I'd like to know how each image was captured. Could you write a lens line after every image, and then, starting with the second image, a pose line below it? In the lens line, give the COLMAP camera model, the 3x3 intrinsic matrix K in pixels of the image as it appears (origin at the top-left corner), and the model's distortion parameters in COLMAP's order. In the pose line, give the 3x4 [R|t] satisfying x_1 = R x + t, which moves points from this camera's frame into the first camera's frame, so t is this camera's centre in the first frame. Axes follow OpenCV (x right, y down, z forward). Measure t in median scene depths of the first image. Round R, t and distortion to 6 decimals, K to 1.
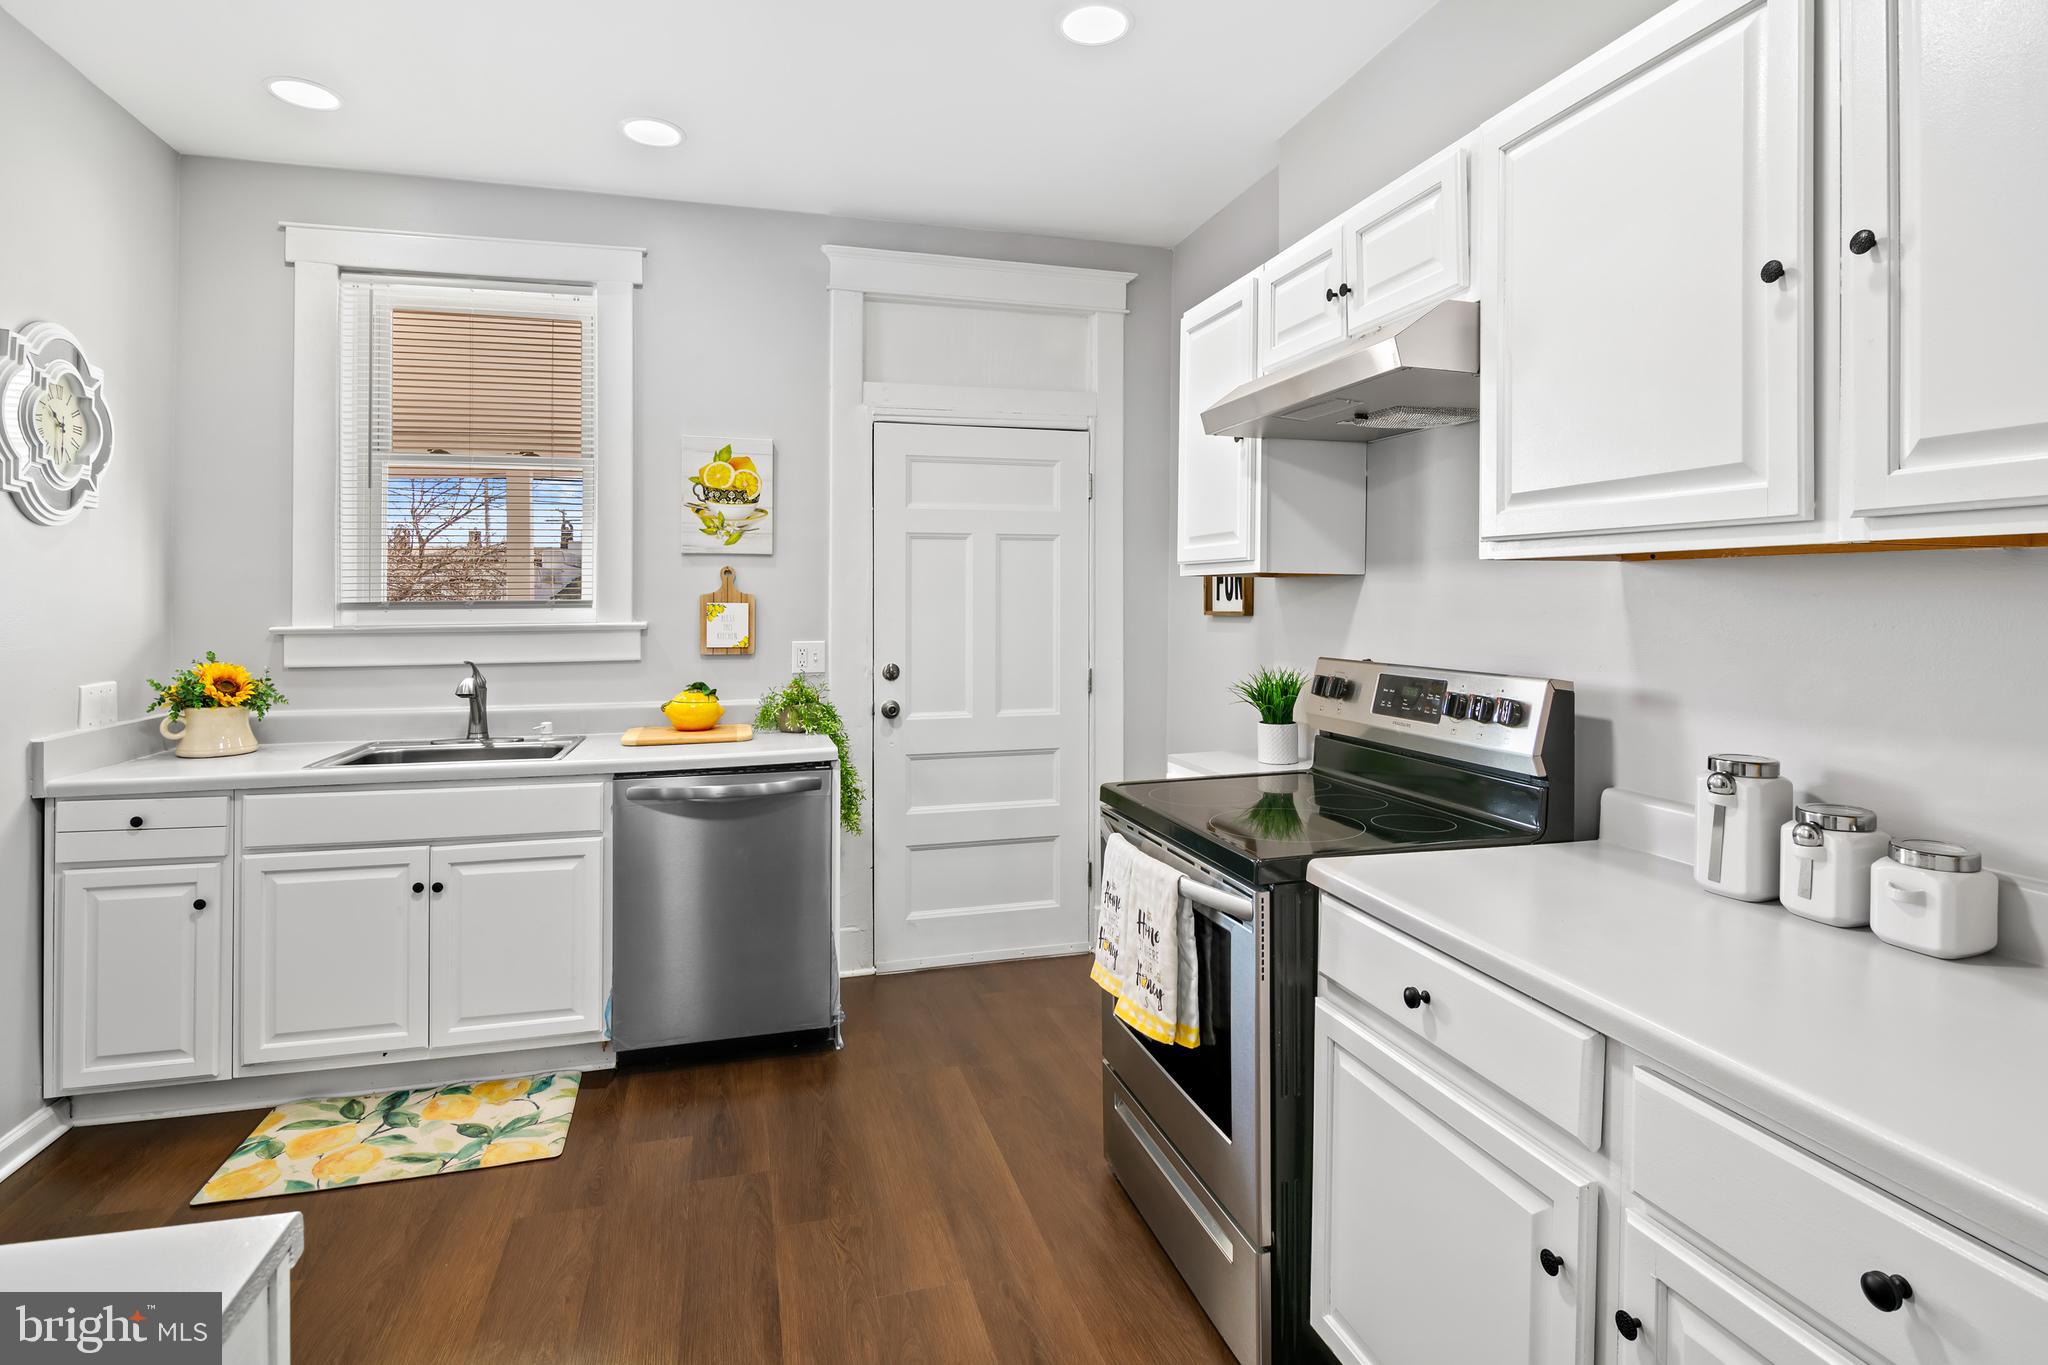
lens RADIAL K [[1024.5, 0, 1018.2], [0, 1024.5, 587.9], [0, 0, 1]] dist [-0.012935, -0.001297]
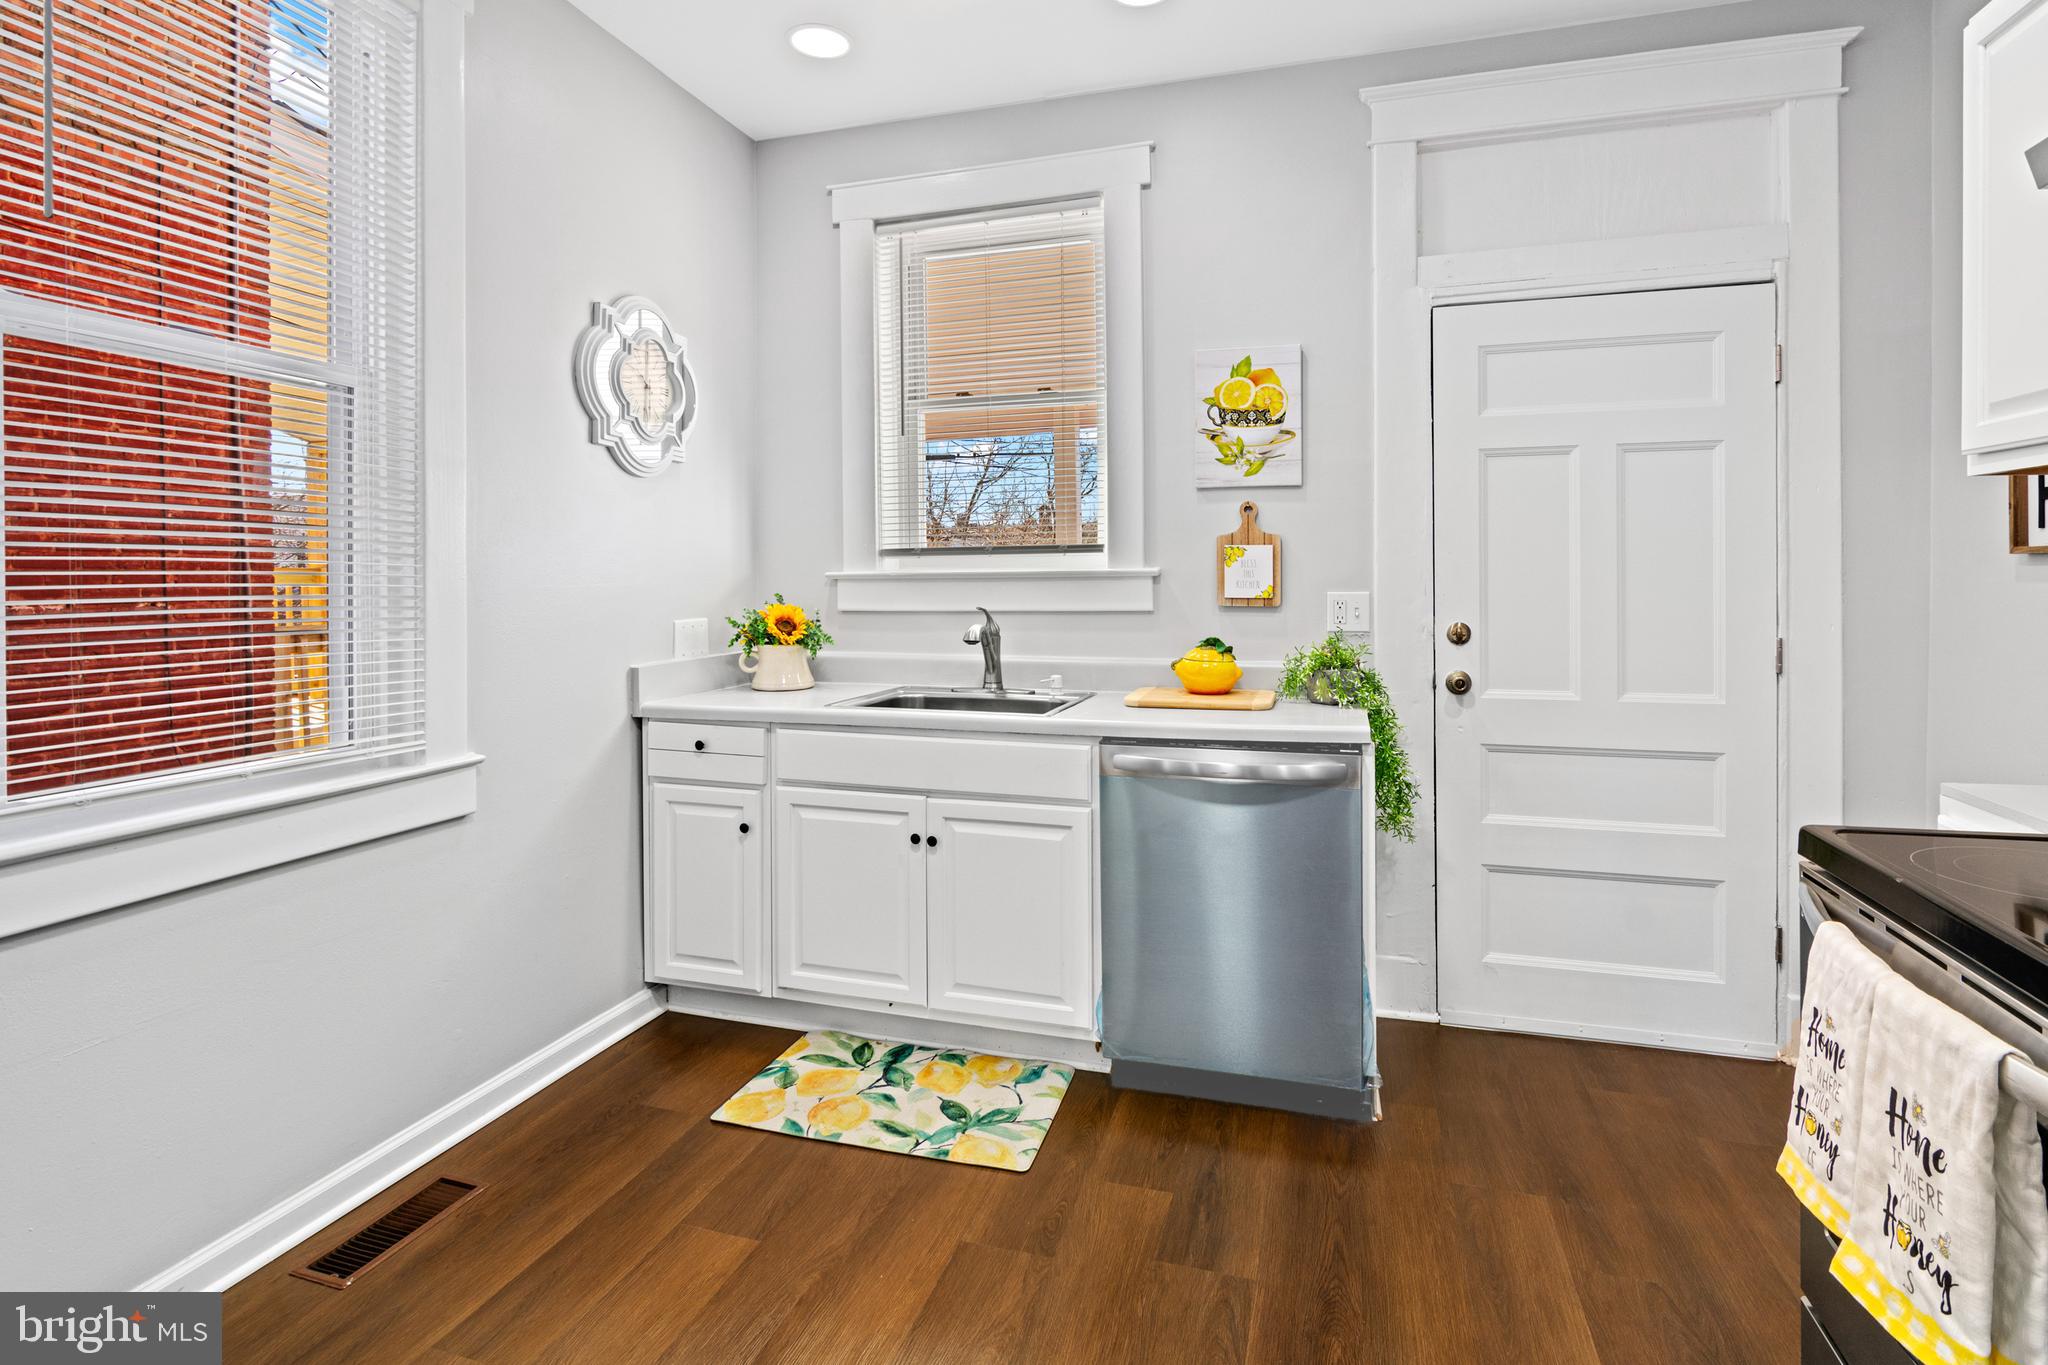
lens RADIAL K [[1019.9, 0, 1034.2], [0, 1019.9, 571.2], [0, 0, 1]] dist [-0.002774, -0.008487]
pose [[0.845006, -0.002668, -0.534750, 0.017917], [0.008348, 0.999932, 0.008202, 0.033146], [0.534692, -0.011394, 0.844970, 0.235541]]
